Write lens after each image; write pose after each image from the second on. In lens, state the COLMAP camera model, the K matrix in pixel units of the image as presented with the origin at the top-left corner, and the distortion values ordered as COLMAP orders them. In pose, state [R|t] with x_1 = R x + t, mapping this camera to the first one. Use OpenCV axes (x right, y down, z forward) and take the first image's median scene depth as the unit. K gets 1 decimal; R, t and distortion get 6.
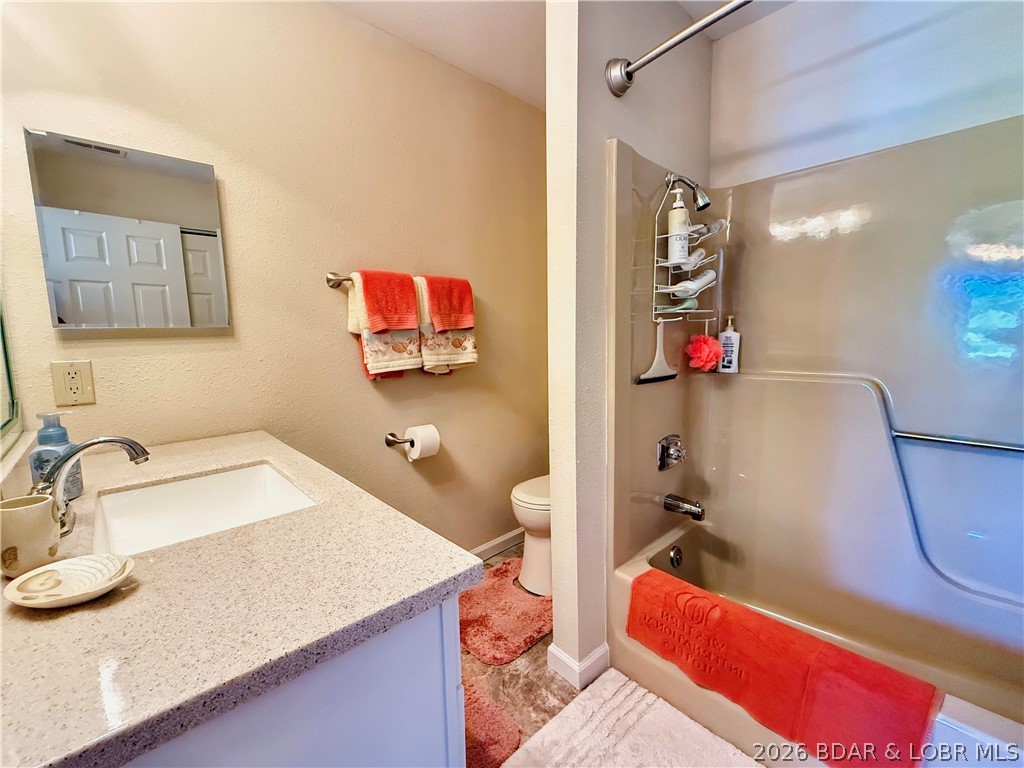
lens RADIAL K [[424.9, 0, 512.0], [0, 424.9, 384.0], [0, 0, 1]] dist [0.000860, -0.000206]
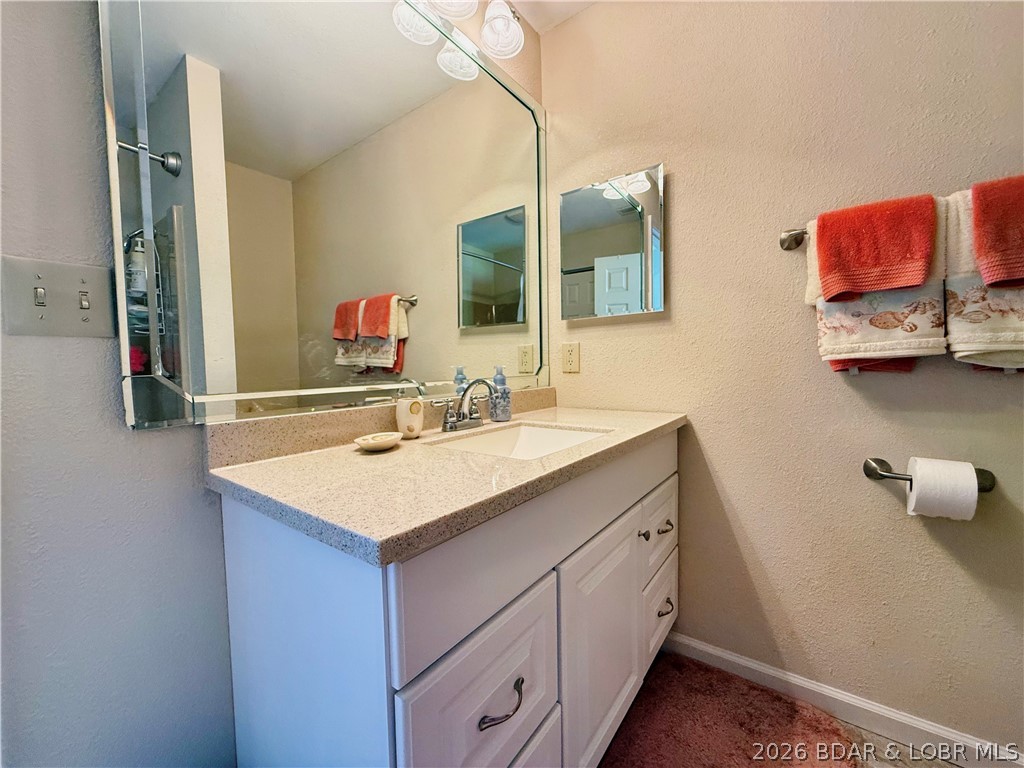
lens RADIAL K [[424.9, 0, 512.0], [0, 424.9, 384.0], [0, 0, 1]] dist [0.000860, -0.000206]
pose [[0.187758, 0.063759, -0.980144, 0.236350], [-0.087223, 0.995031, 0.048019, 0.022989], [0.978335, 0.076475, 0.192386, 0.348267]]
